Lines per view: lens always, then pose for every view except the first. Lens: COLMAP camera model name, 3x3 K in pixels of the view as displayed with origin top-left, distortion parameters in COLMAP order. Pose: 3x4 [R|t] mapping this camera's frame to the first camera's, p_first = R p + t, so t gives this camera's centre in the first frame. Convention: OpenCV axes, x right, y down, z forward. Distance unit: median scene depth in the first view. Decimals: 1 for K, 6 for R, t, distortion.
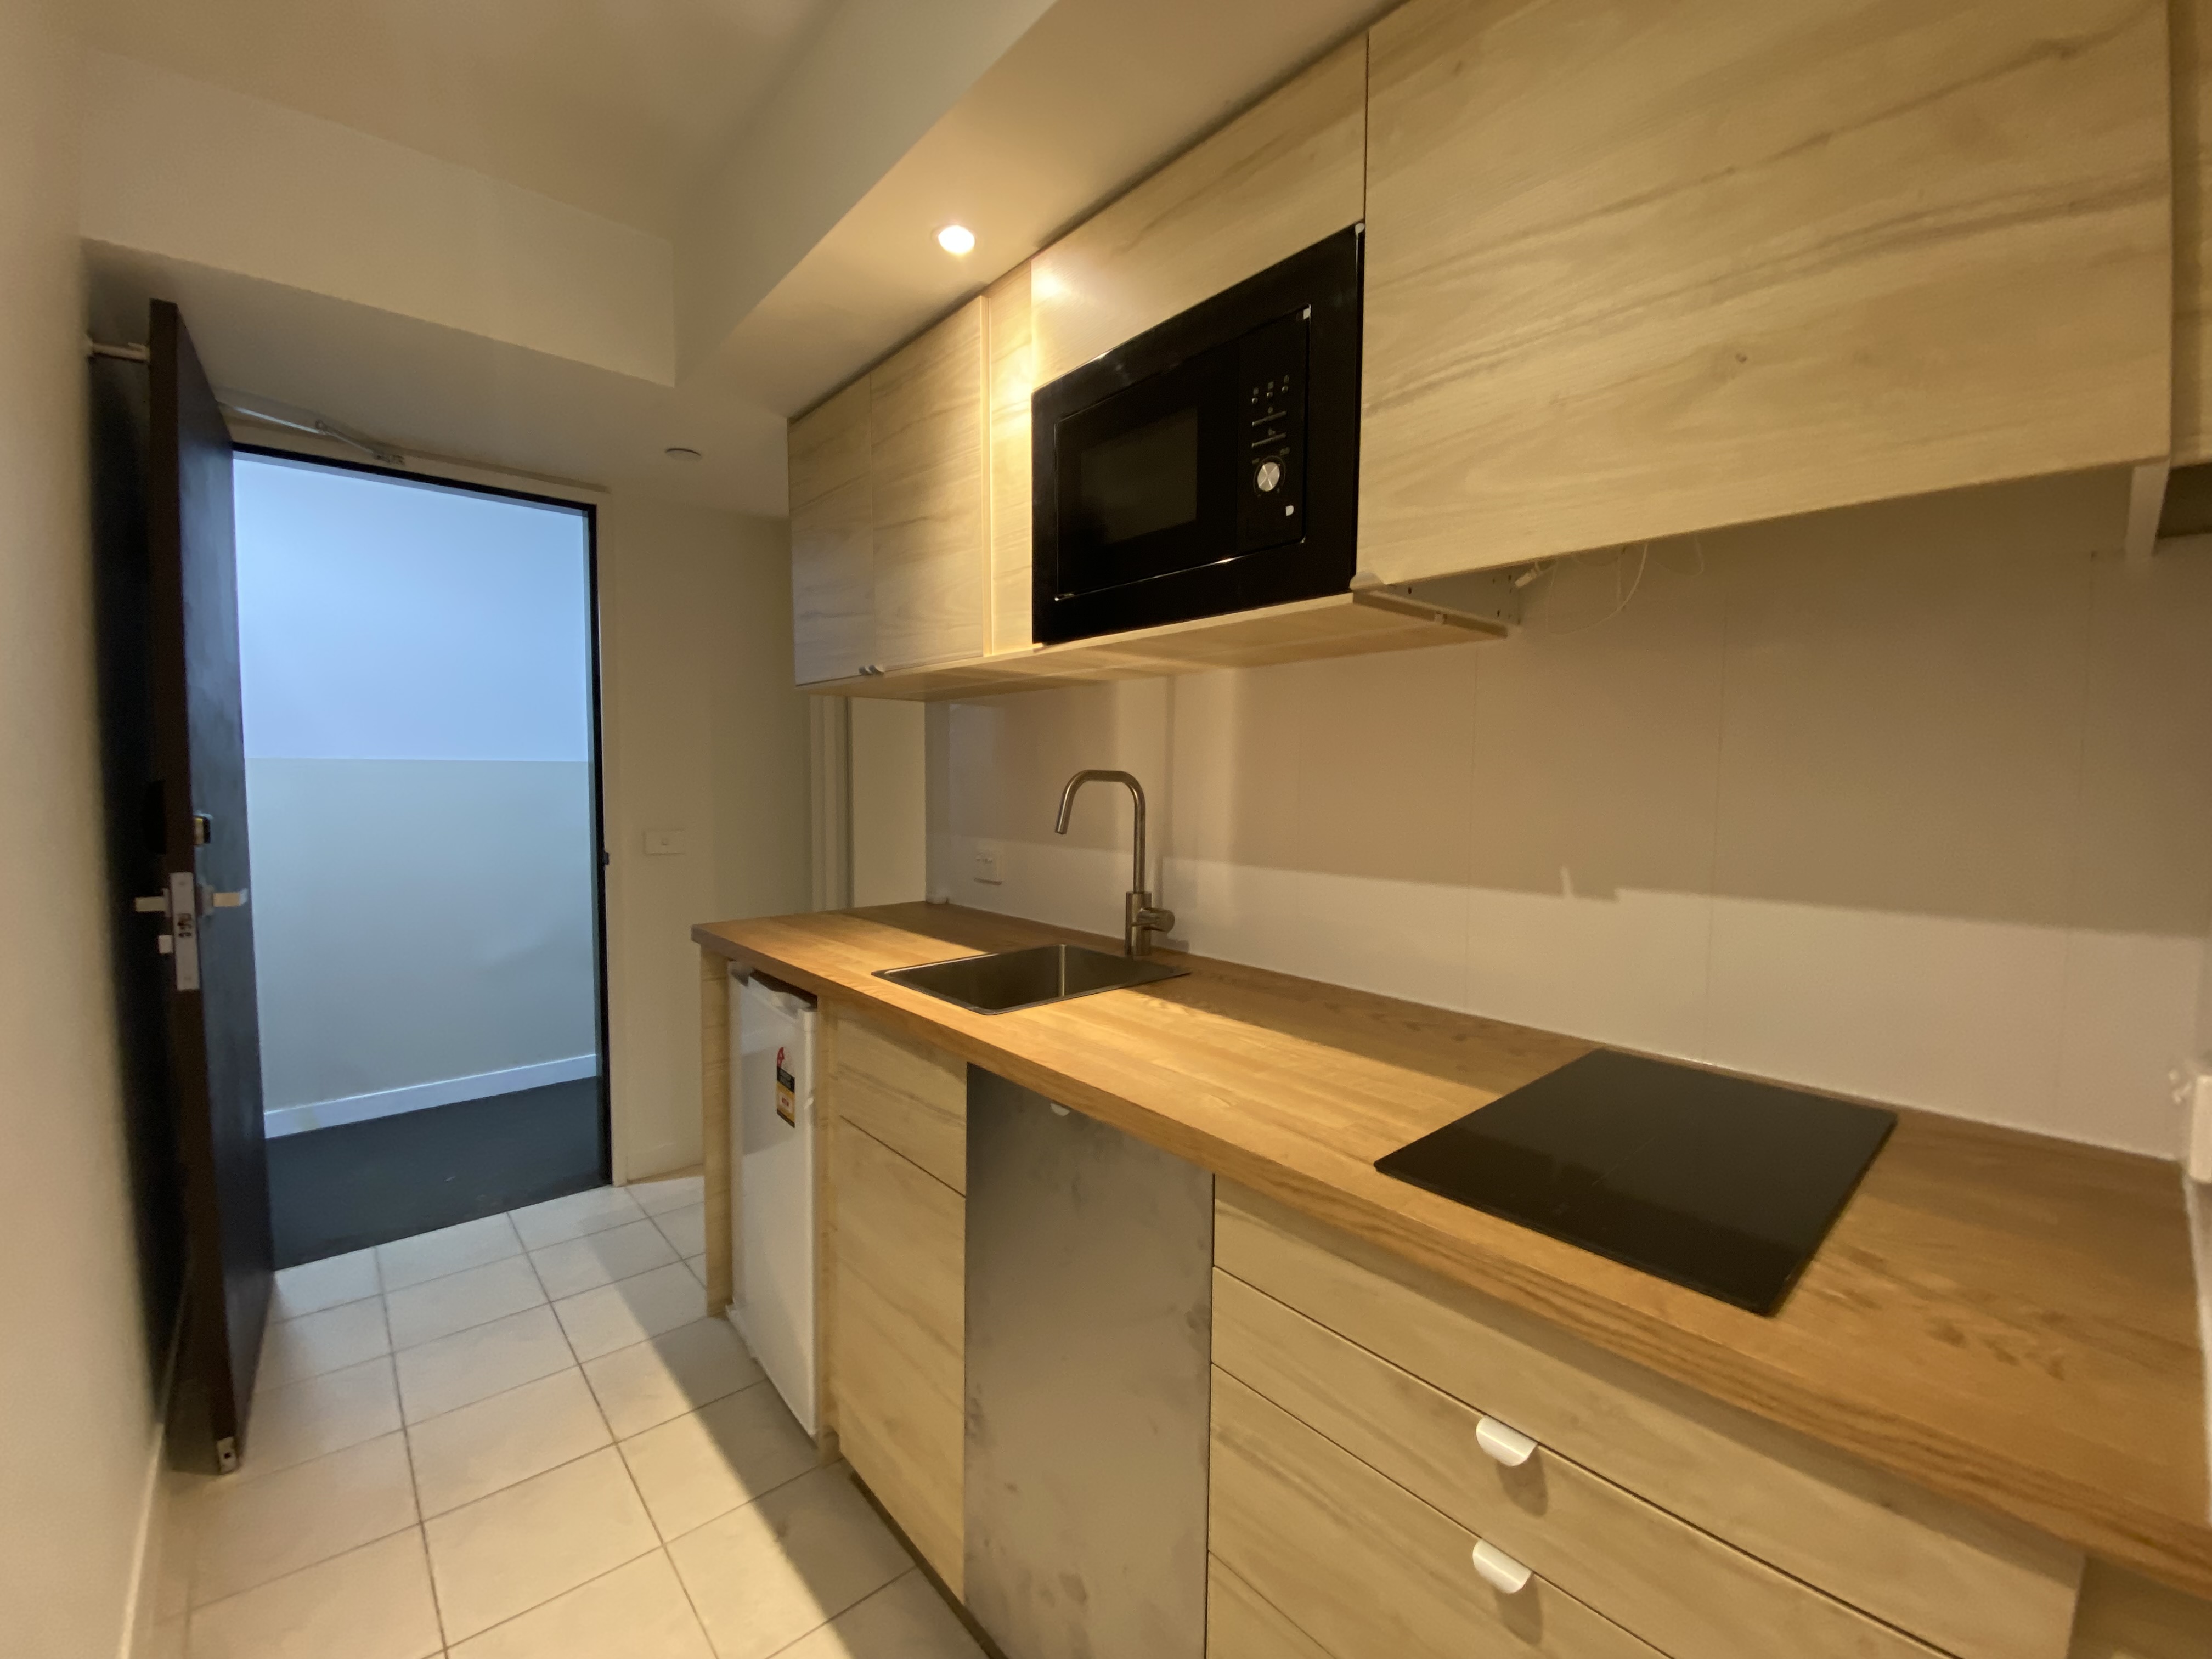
lens RADIAL K [[904.8, 0, 1103.8], [0, 904.8, 823.6], [0, 0, 1]] dist [0.005262, -0.014326]
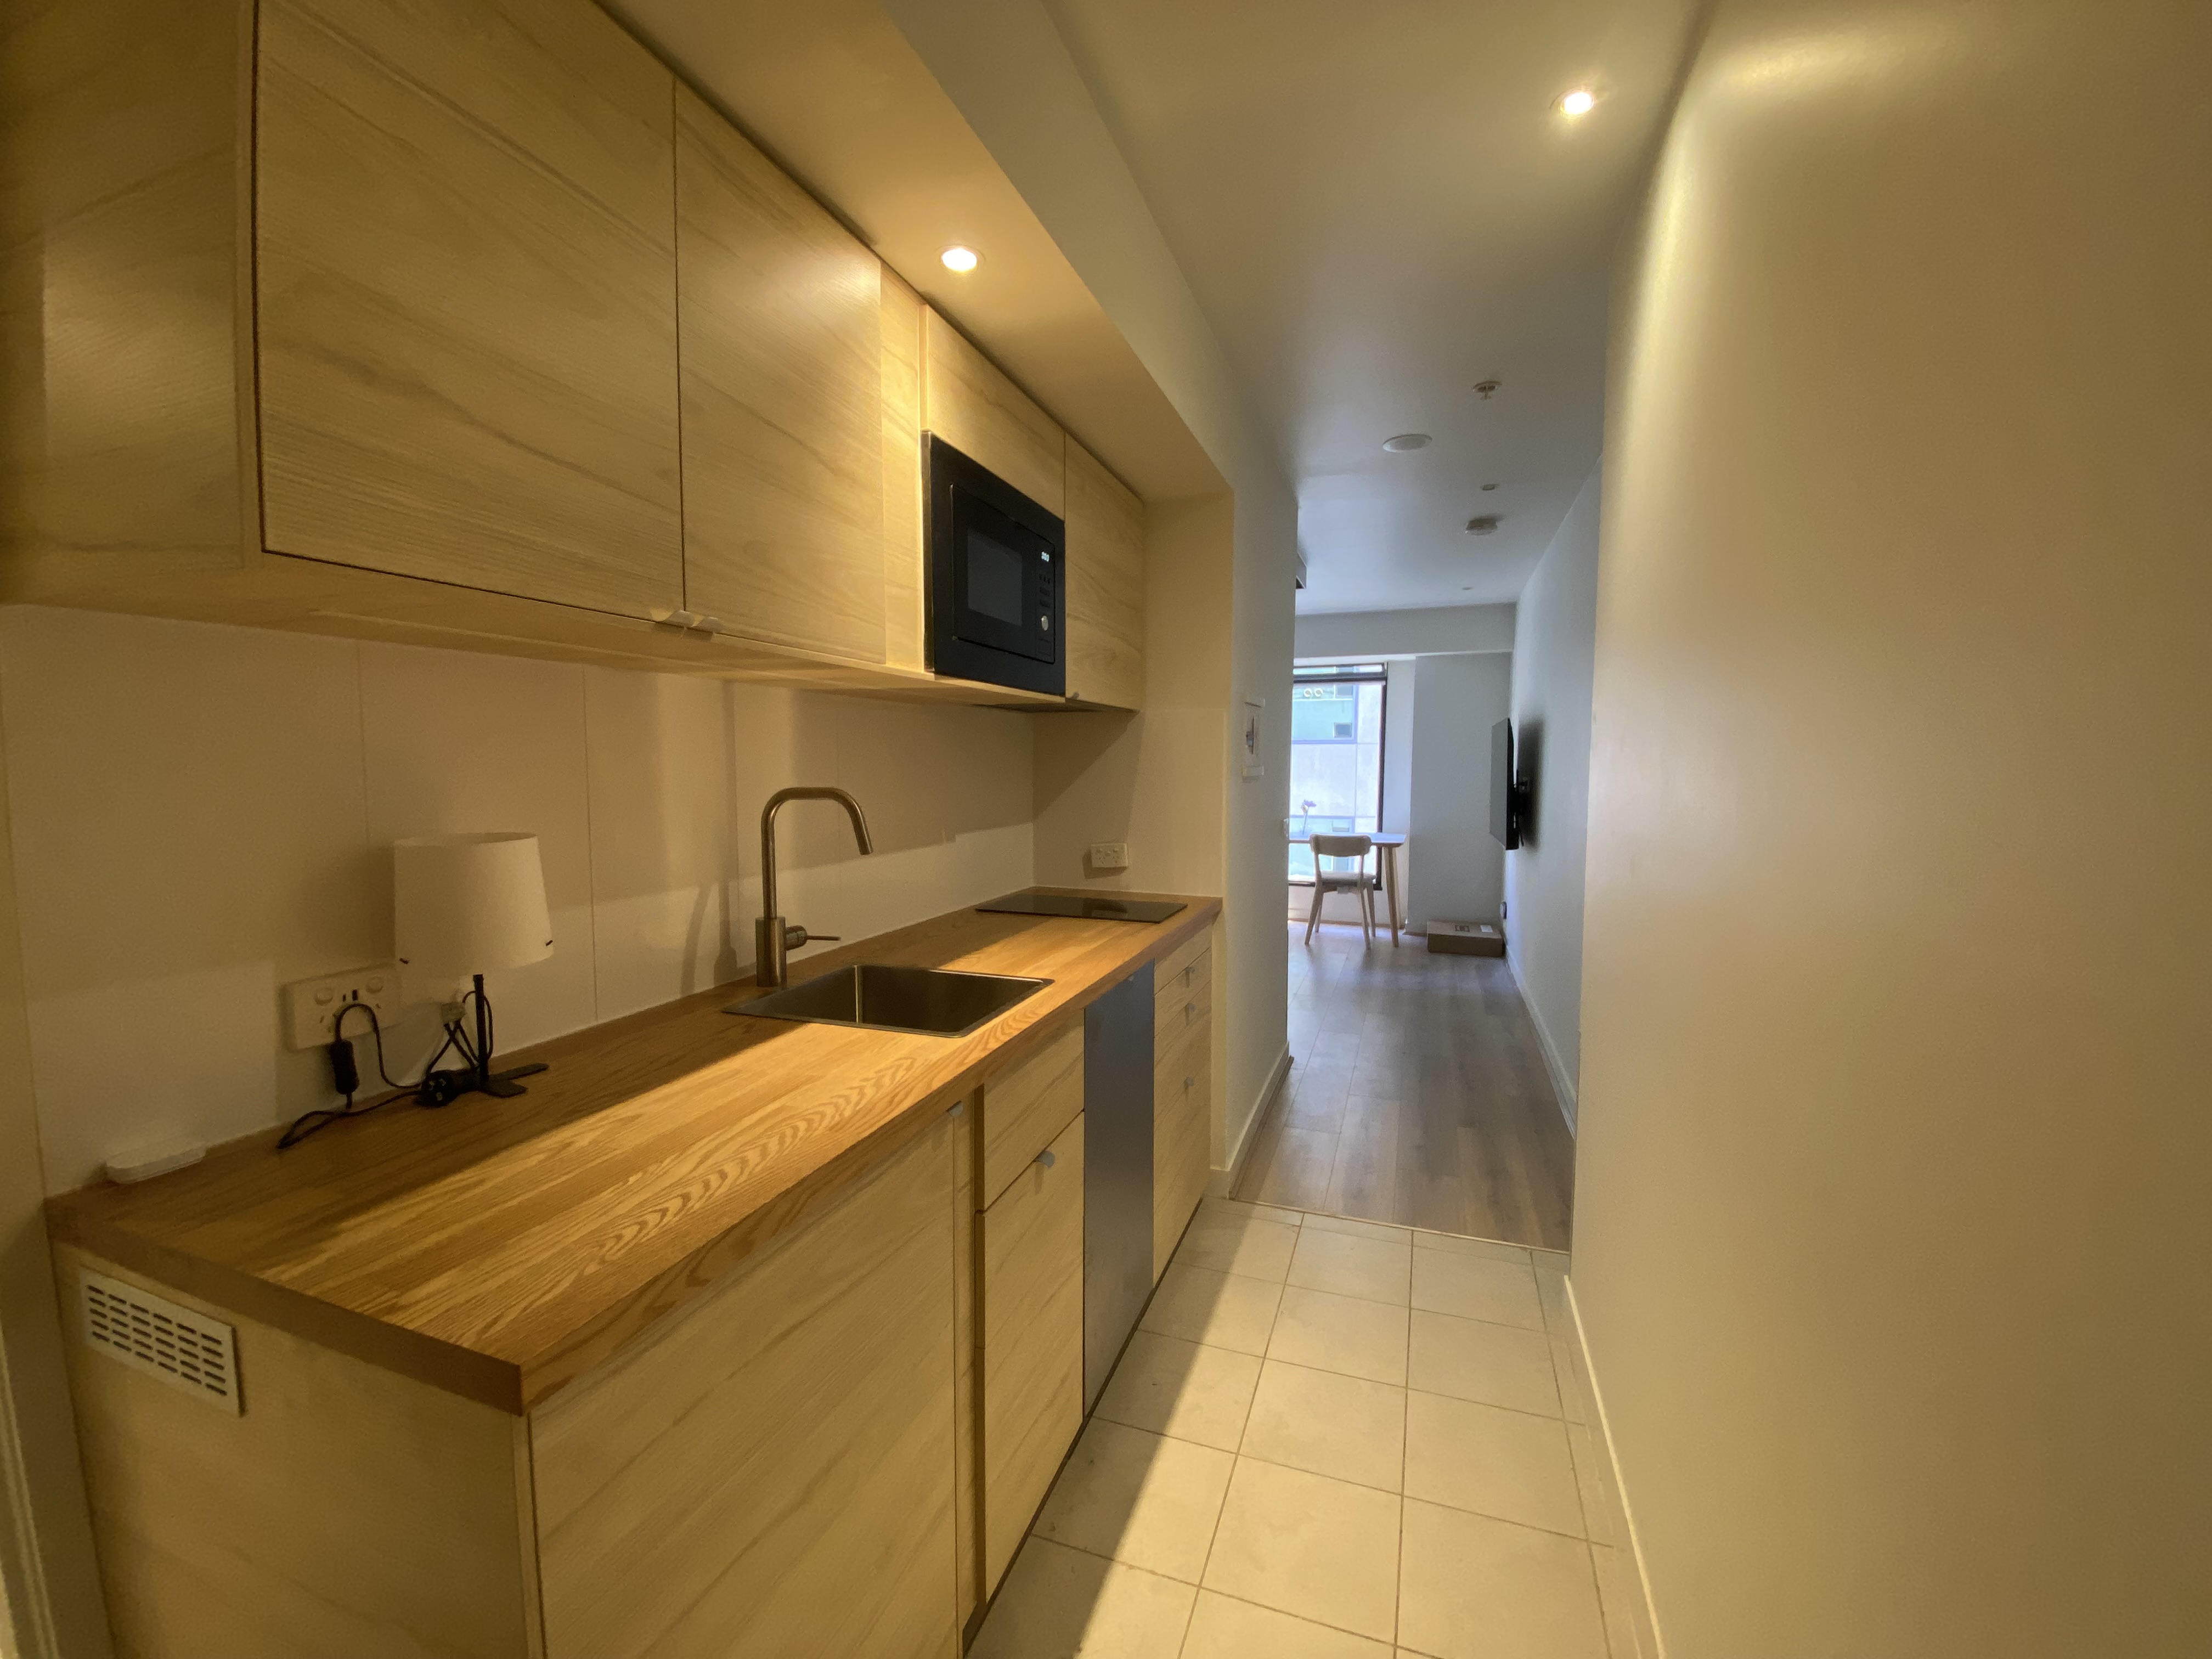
lens RADIAL K [[904.8, 0, 1103.8], [0, 904.8, 823.6], [0, 0, 1]] dist [0.005262, -0.014326]
pose [[-0.477893, -0.064184, 0.876070, -1.047472], [0.036639, 0.995003, 0.092884, -0.101675], [-0.877654, 0.076487, -0.473153, 1.251125]]
